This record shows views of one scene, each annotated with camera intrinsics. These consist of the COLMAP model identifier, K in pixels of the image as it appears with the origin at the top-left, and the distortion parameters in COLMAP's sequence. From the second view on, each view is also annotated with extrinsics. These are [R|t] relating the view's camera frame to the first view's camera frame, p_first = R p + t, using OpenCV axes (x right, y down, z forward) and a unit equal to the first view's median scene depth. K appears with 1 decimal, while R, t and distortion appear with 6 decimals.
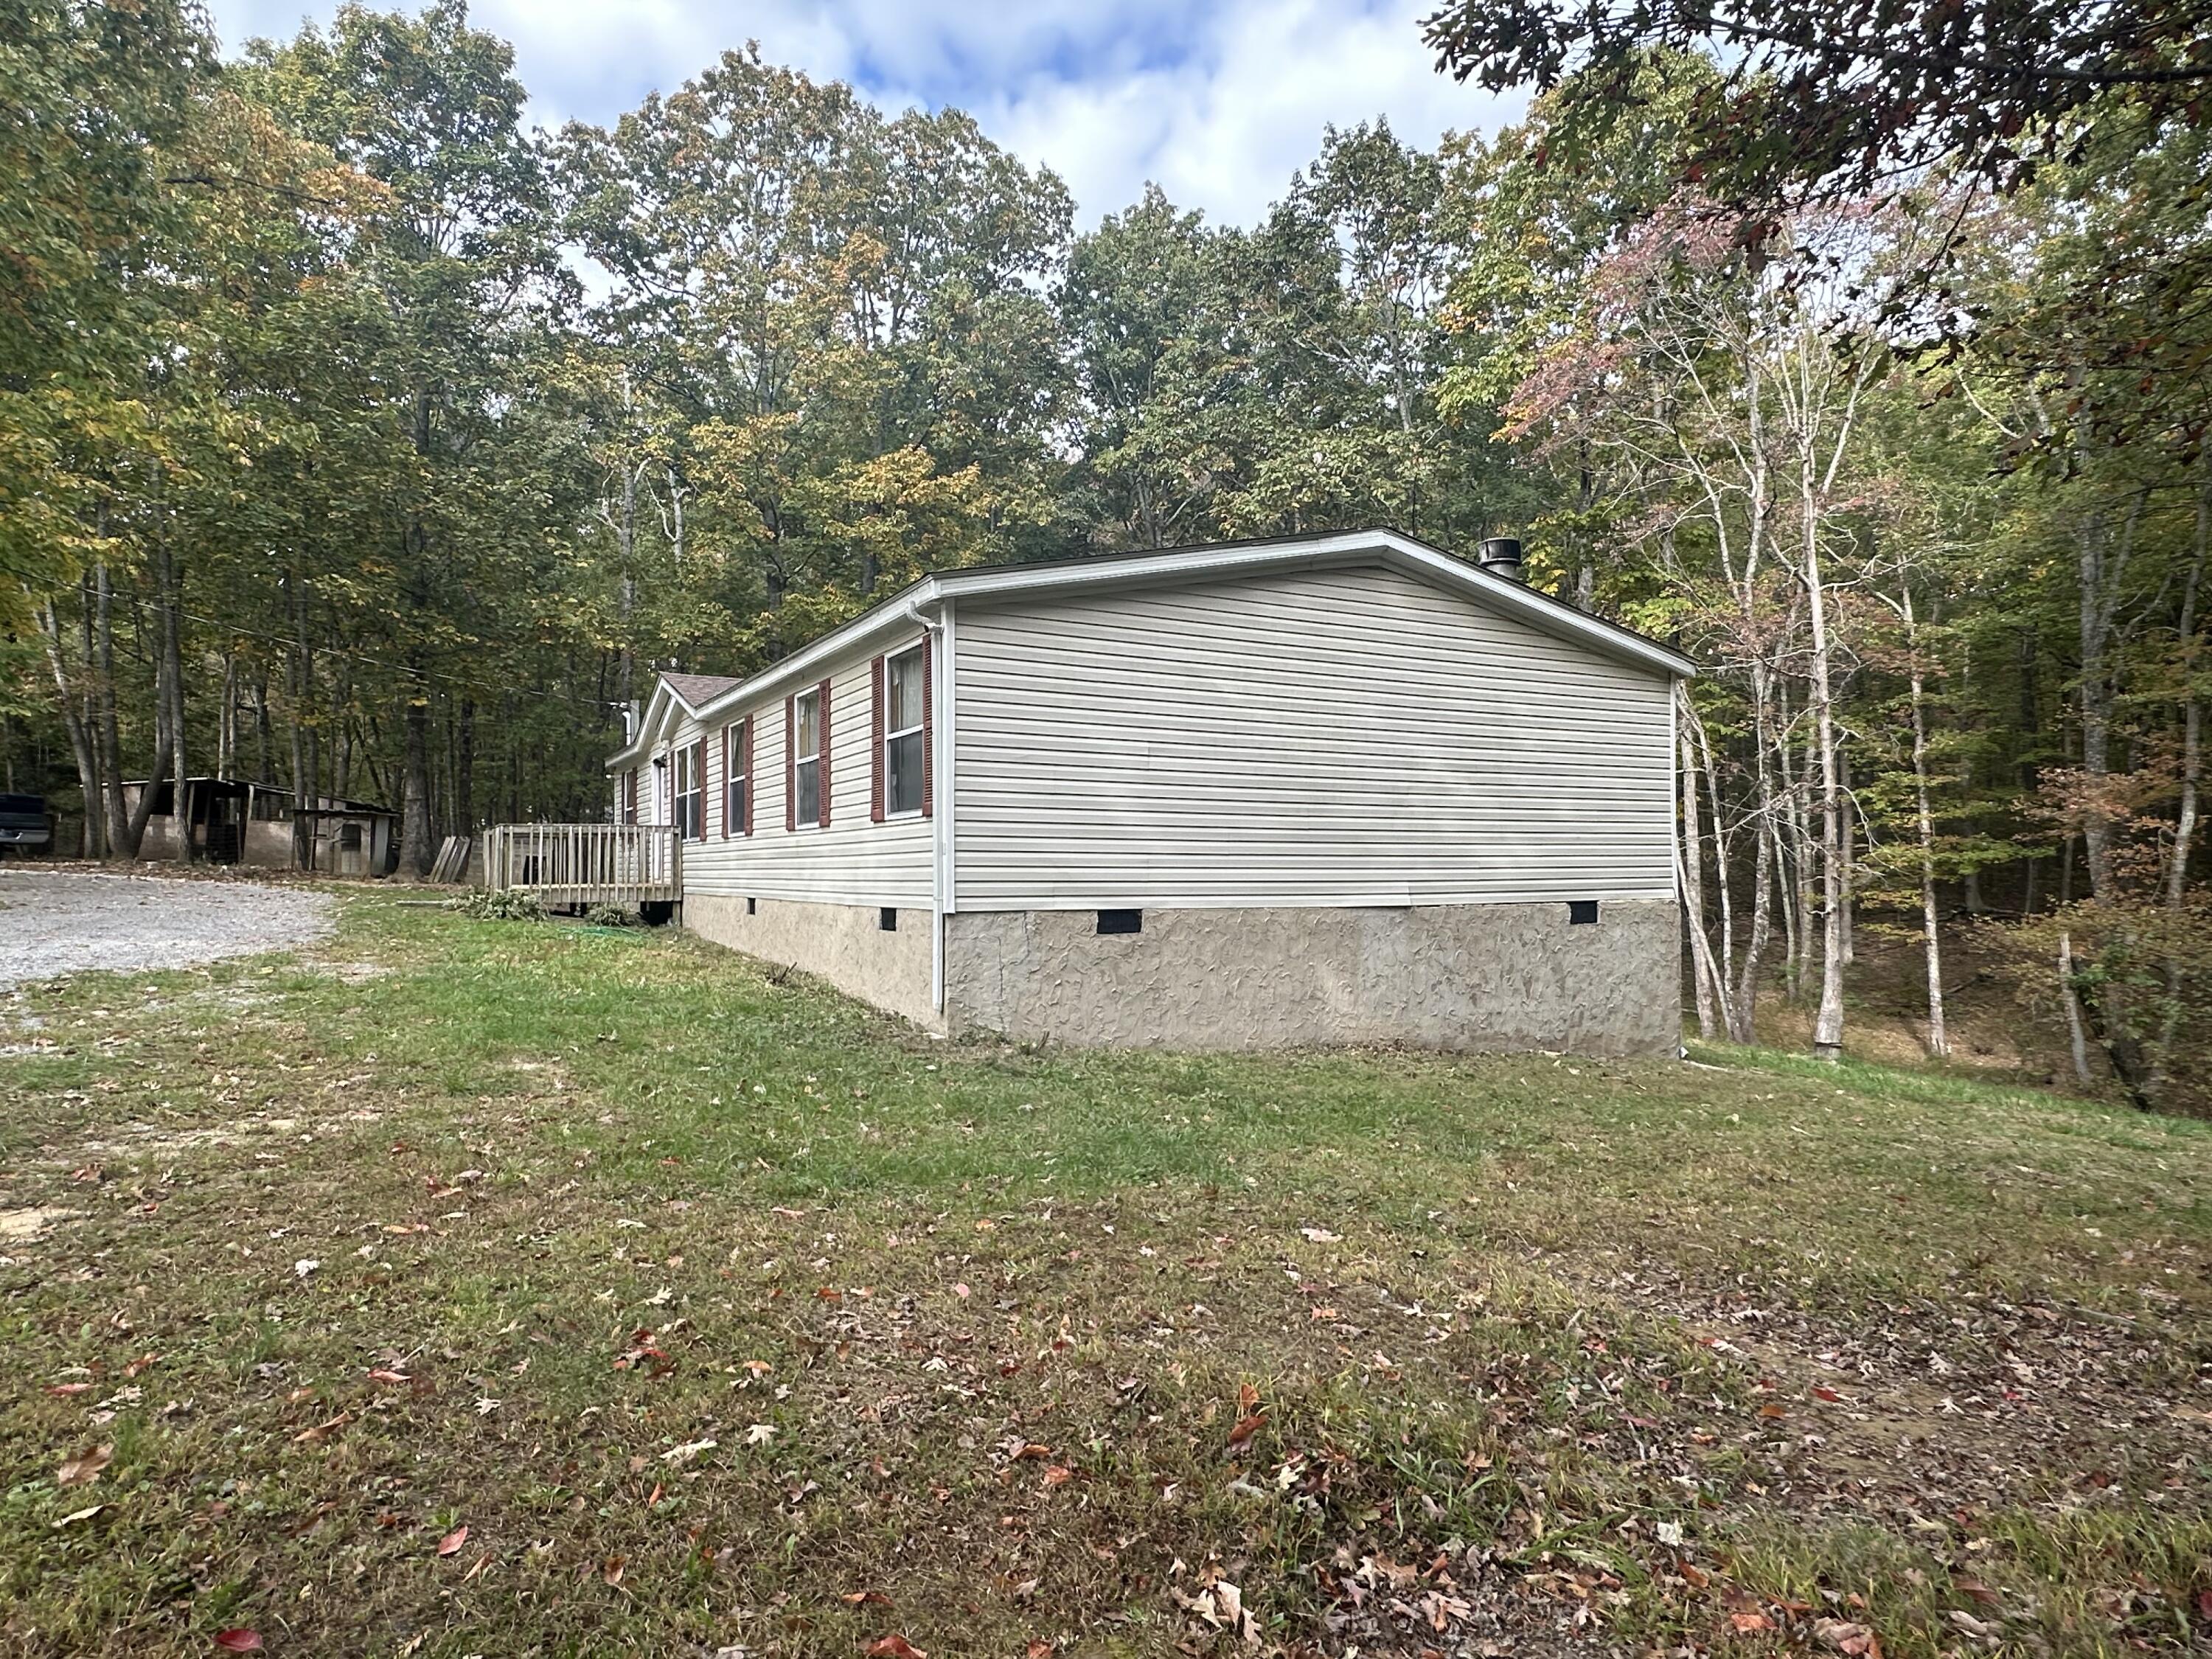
lens RADIAL K [[1289.4, 0, 1103.9], [0, 1289.4, 830.6], [0, 0, 1]] dist [-0.002961, 0.002230]
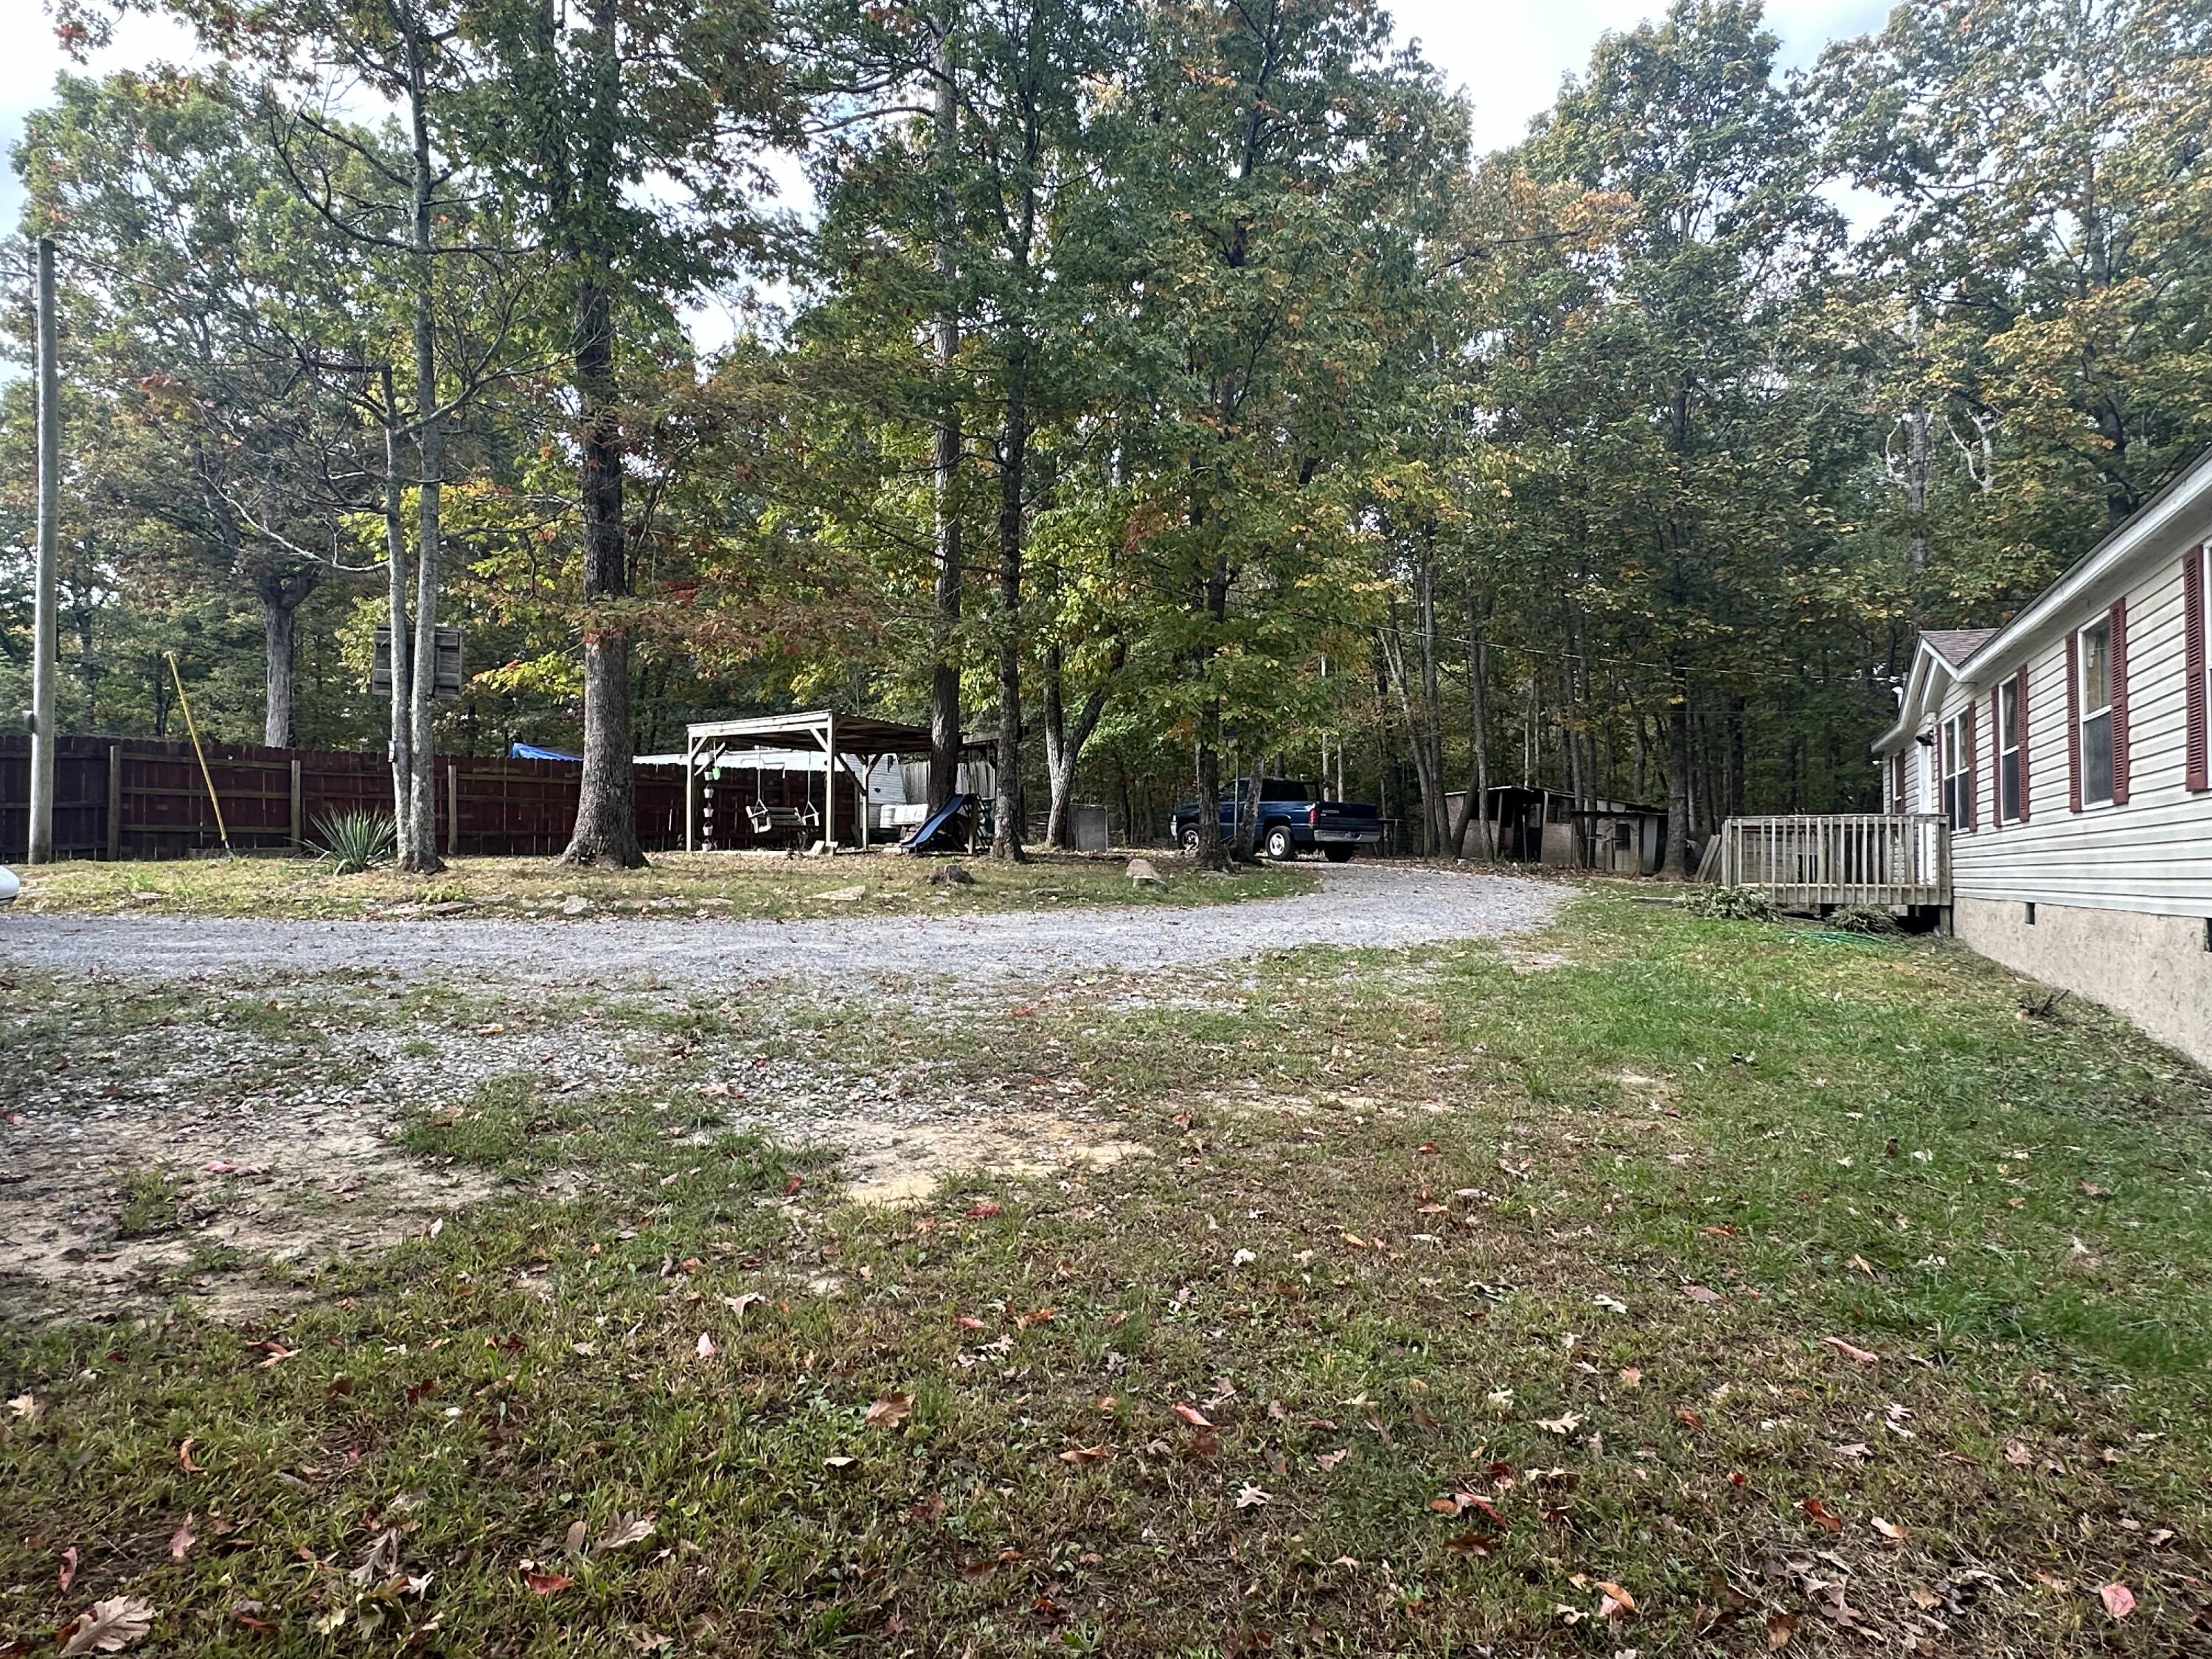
lens RADIAL K [[1289.4, 0, 1110.9], [0, 1289.4, 831.2], [0, 0, 1]] dist [-0.002961, 0.002230]
pose [[0.589743, -0.014487, -0.807461, 0.022644], [0.012651, 0.999882, -0.008699, 0.008238], [0.807492, -0.005085, 0.589856, 0.090435]]
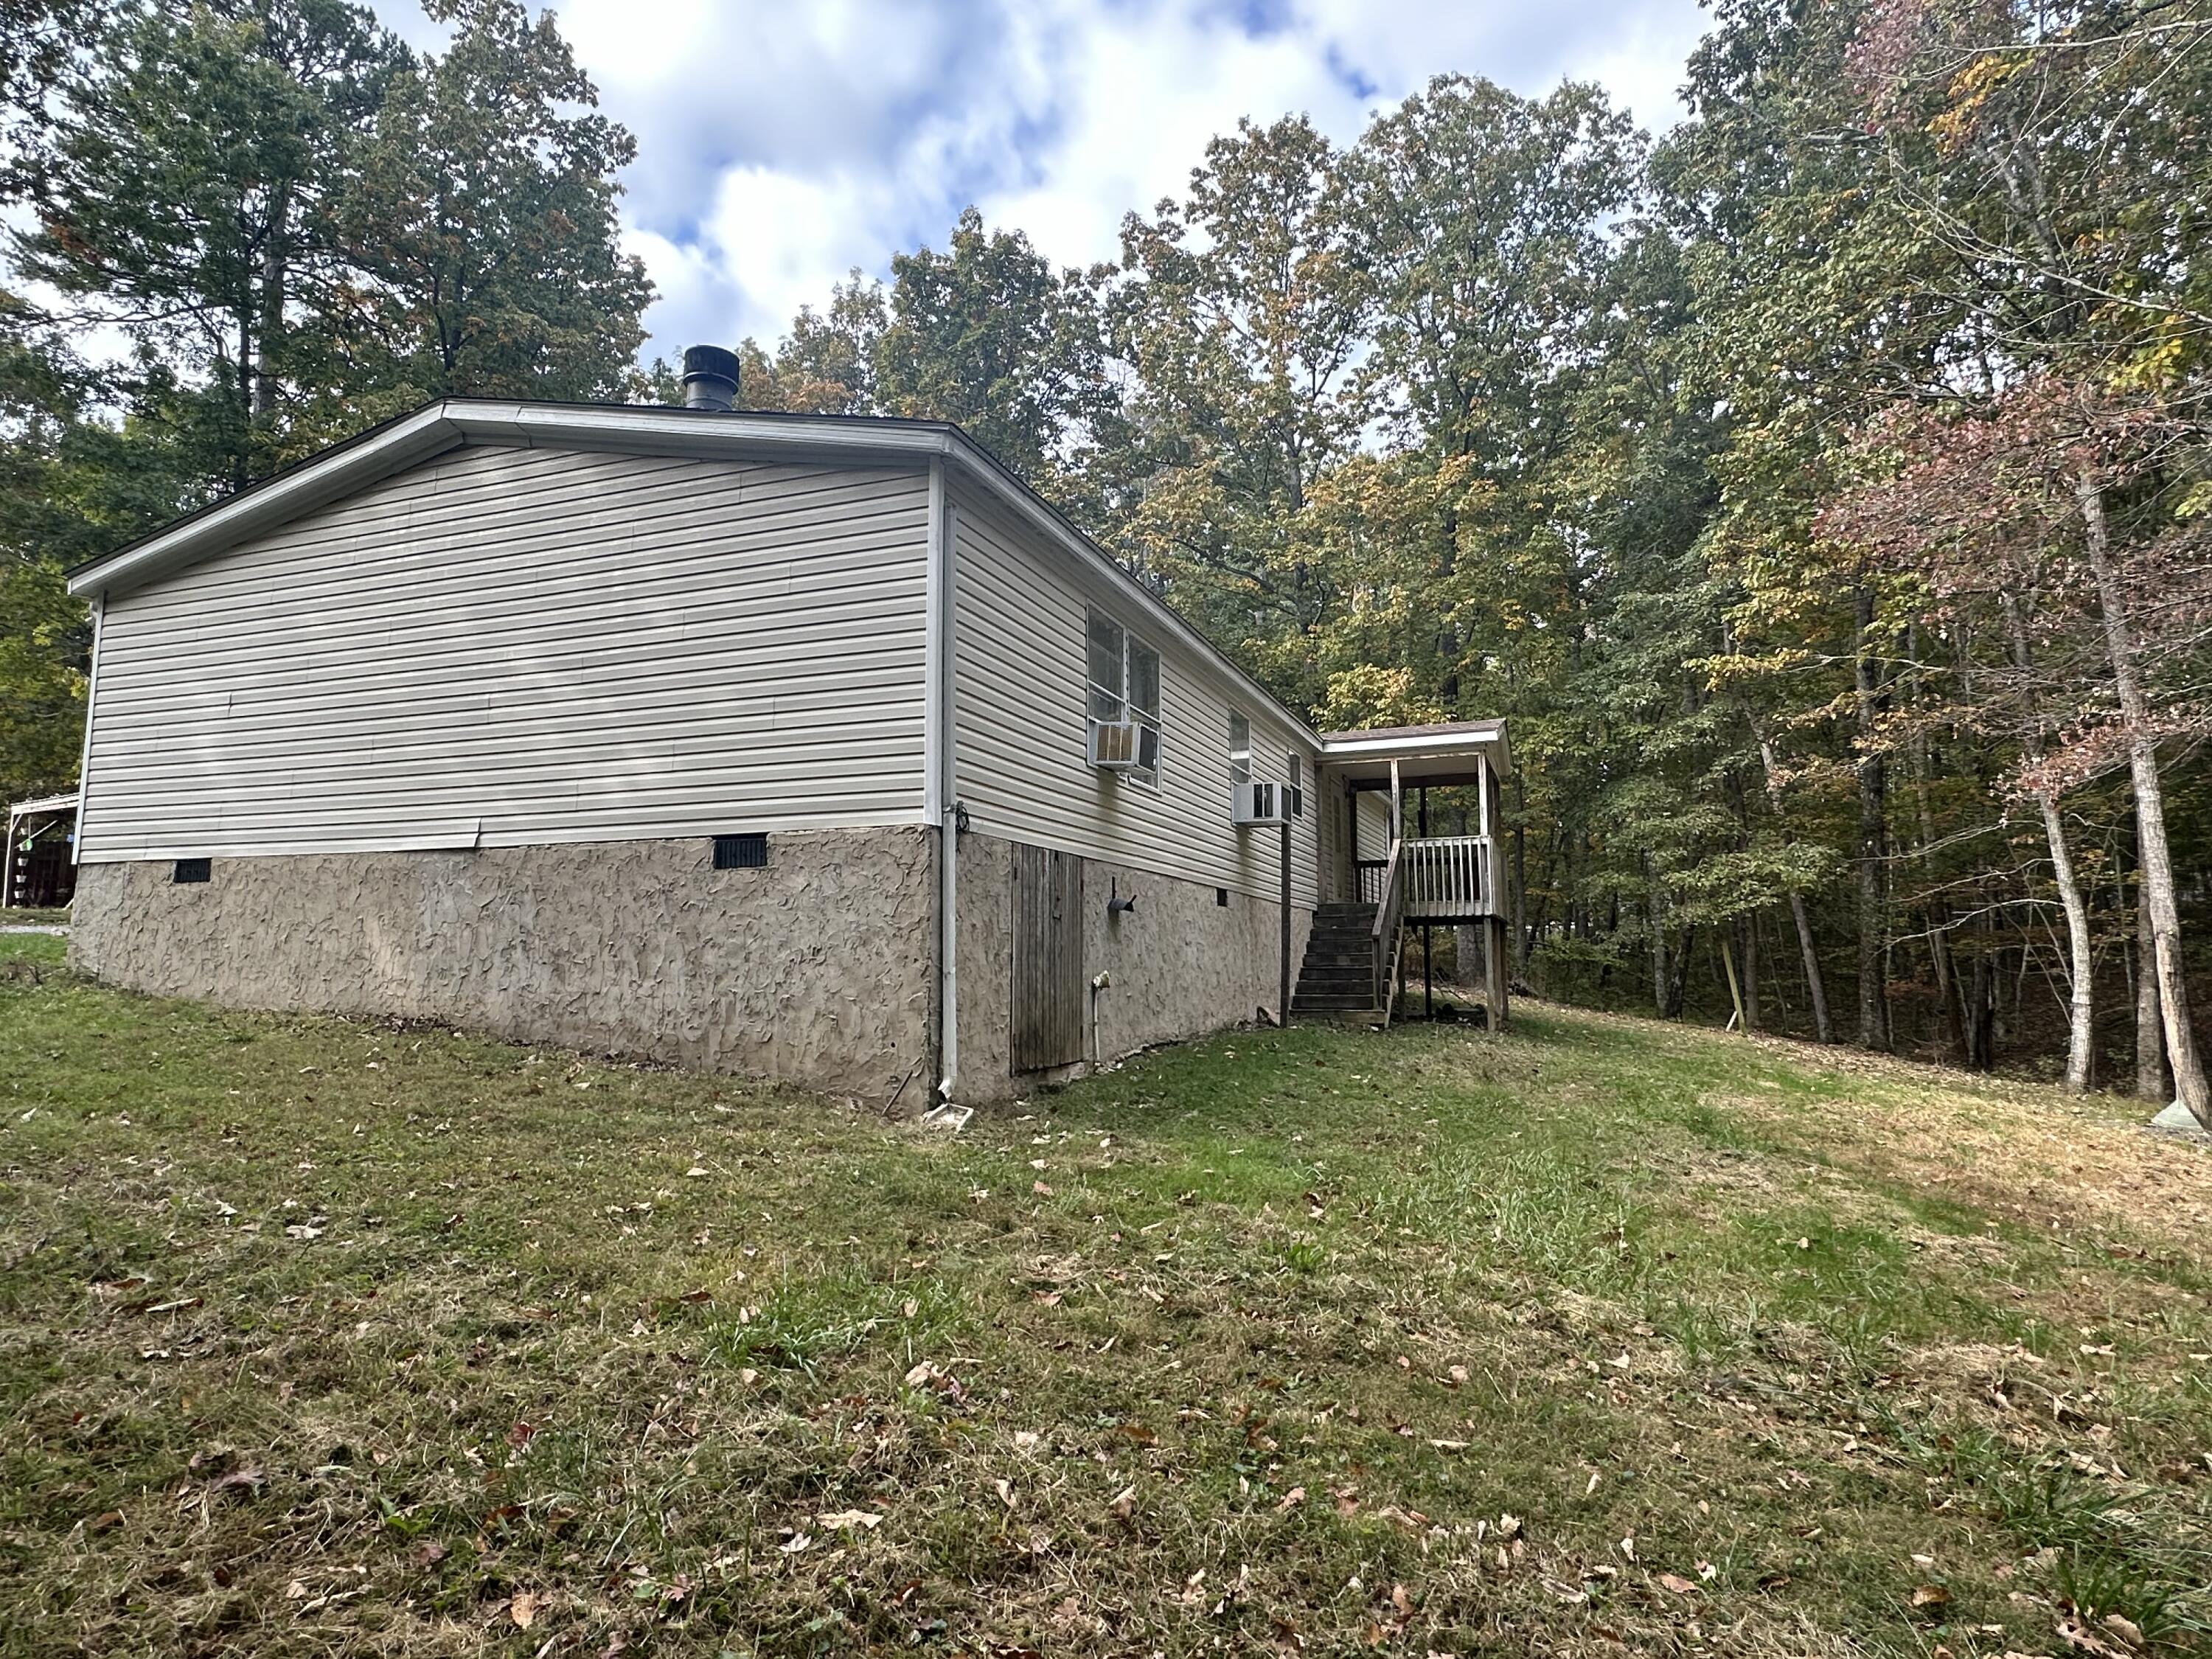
lens RADIAL K [[1289.4, 0, 1107.6], [0, 1289.4, 825.5], [0, 0, 1]] dist [-0.002961, 0.002230]
pose [[0.649553, -0.088197, -0.755183, 0.724053], [0.019262, 0.994839, -0.099618, 0.087417], [0.760072, 0.050161, 0.647900, 0.521837]]
